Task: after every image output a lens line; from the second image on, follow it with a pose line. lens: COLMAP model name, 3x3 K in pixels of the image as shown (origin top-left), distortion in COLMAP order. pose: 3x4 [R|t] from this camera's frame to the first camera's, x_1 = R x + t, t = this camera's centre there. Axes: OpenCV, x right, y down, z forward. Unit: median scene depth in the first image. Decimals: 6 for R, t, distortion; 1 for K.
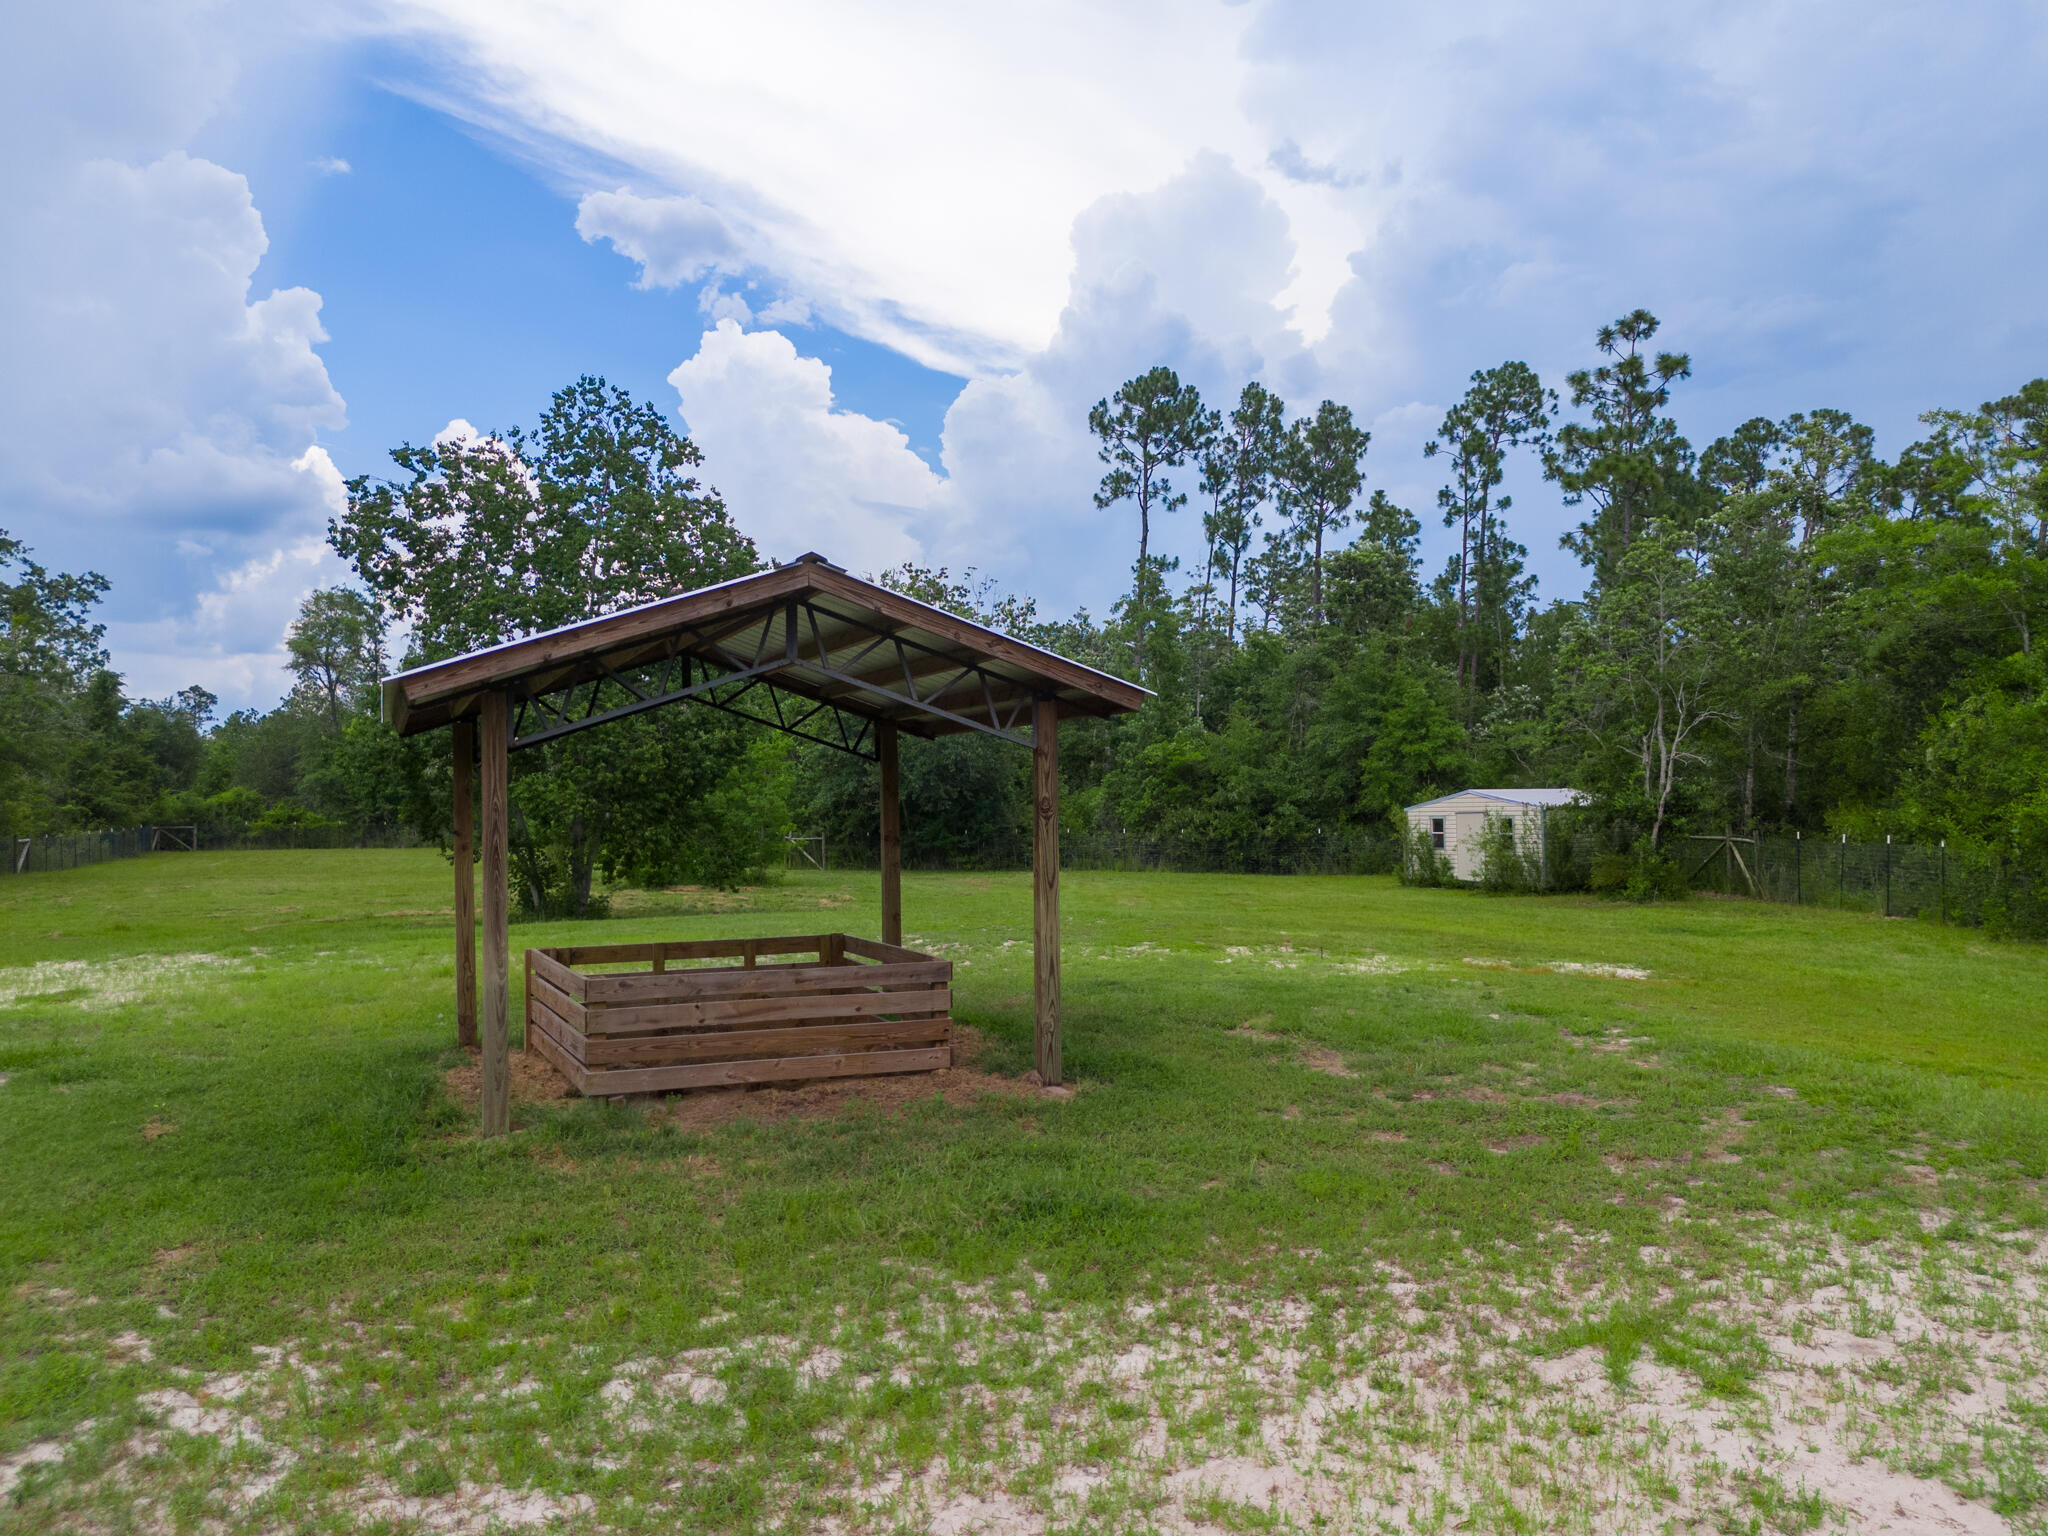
lens RADIAL K [[1586.8, 0, 1028.4], [0, 1586.8, 763.4], [0, 0, 1]] dist [0.085422, -0.080523]
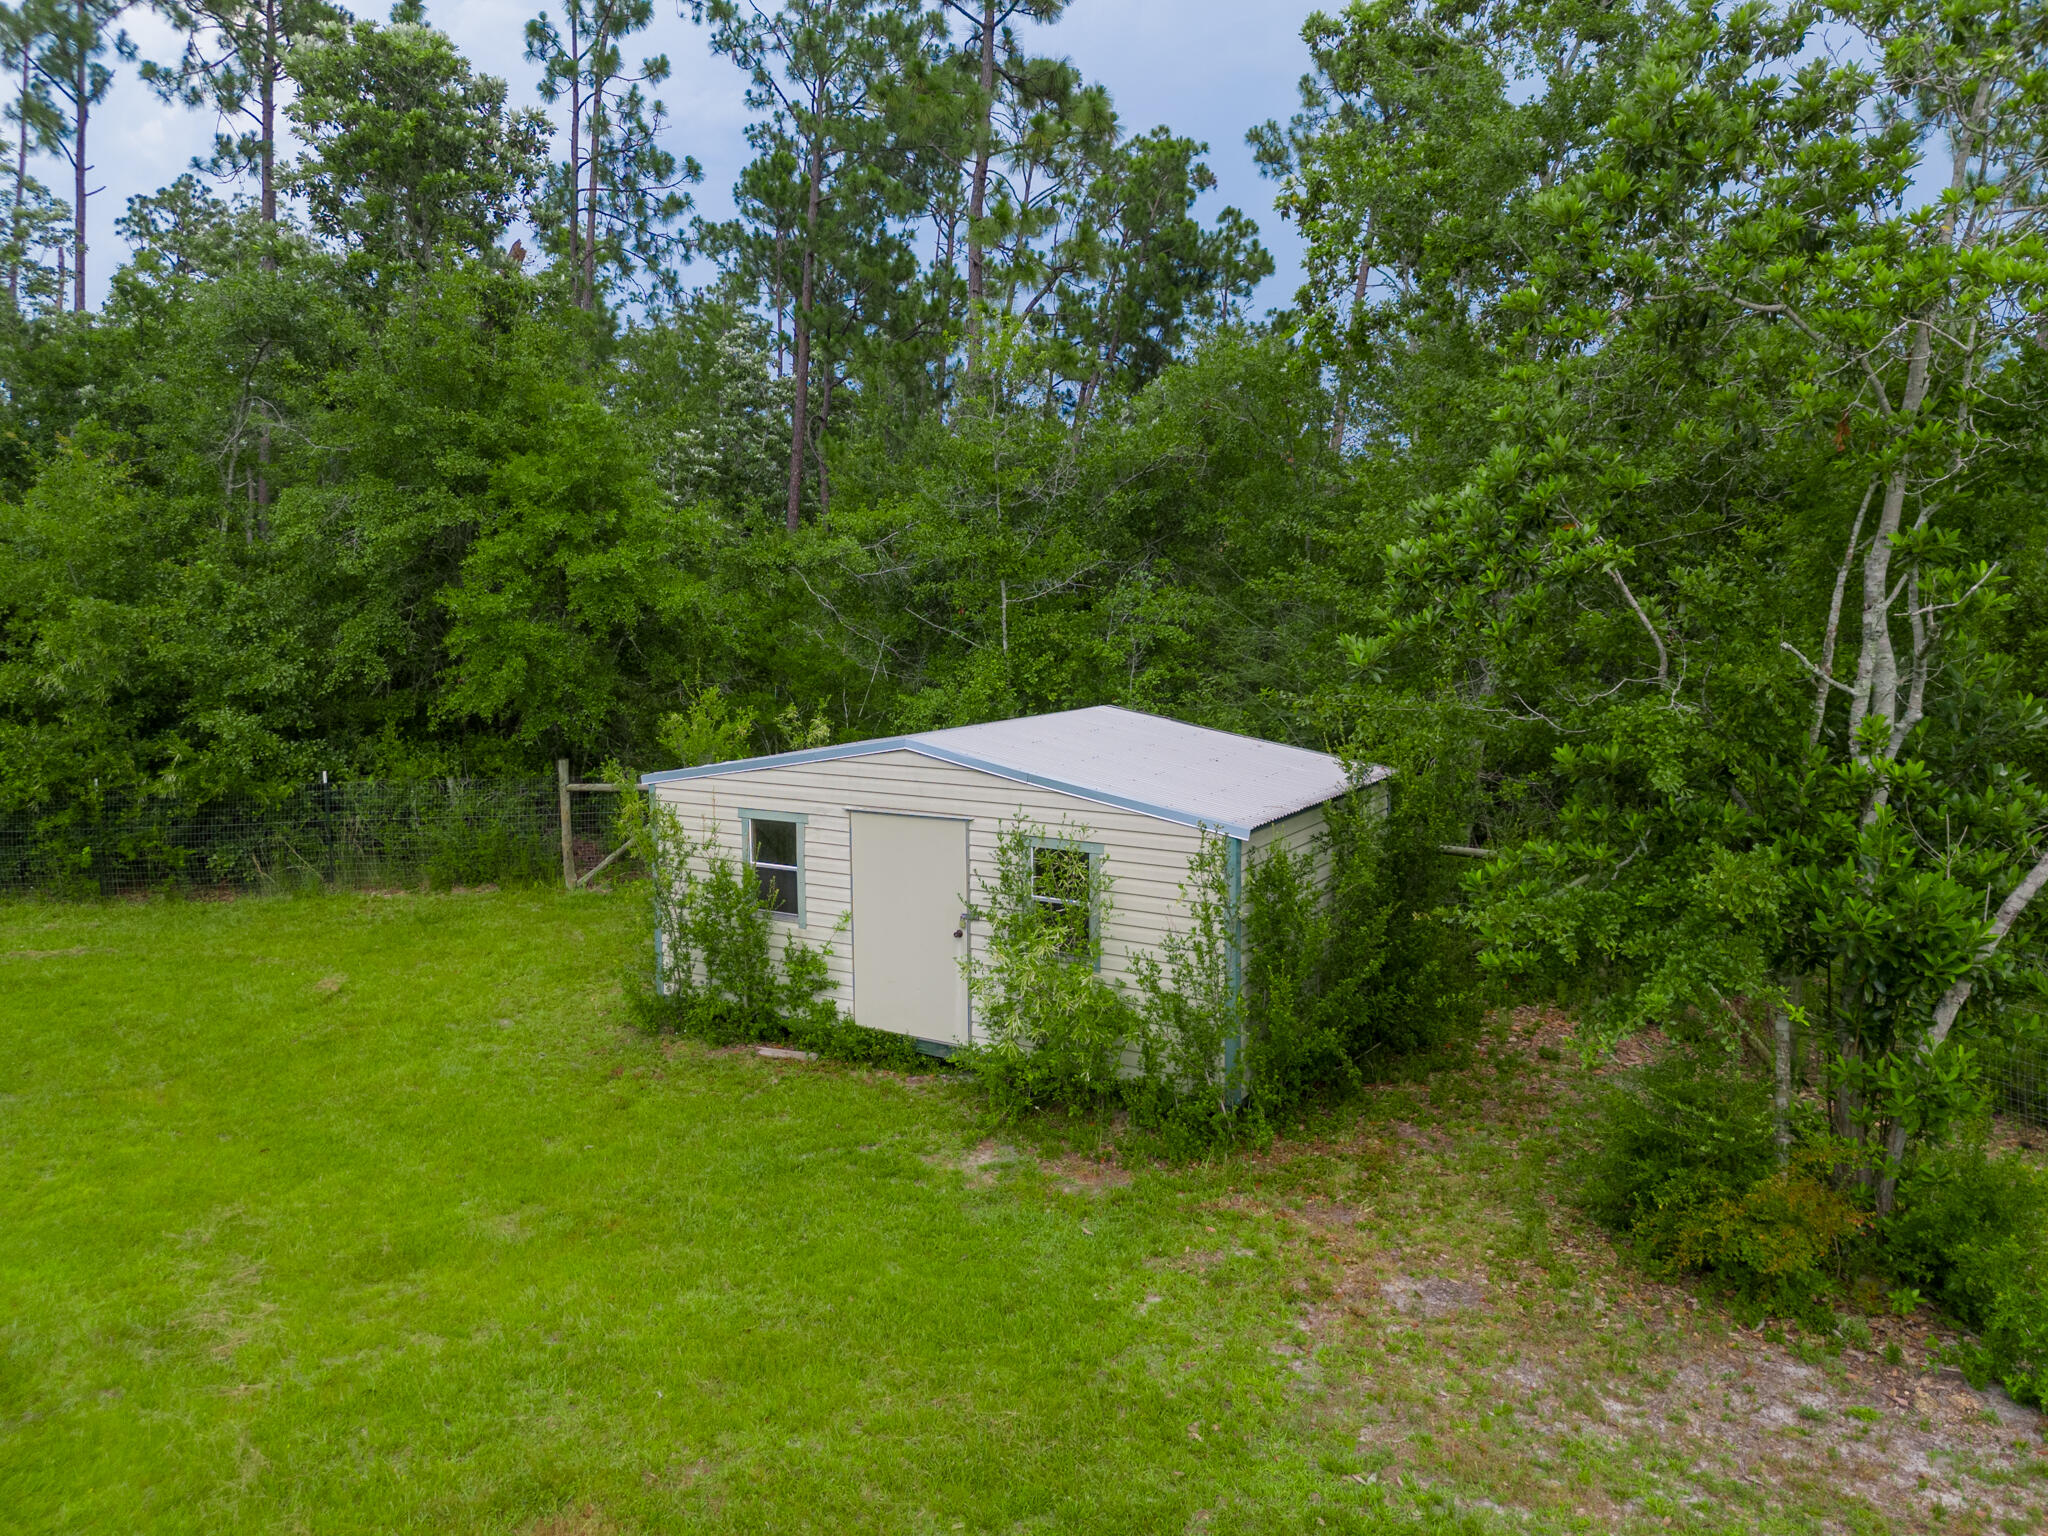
lens RADIAL K [[1586.8, 0, 1028.4], [0, 1586.8, 763.4], [0, 0, 1]] dist [0.085422, -0.080523]
pose [[0.814524, -0.059201, 0.577102, 0.098683], [-0.024117, 0.990464, 0.135643, -0.015479], [-0.579629, -0.124403, 0.805329, 0.595006]]
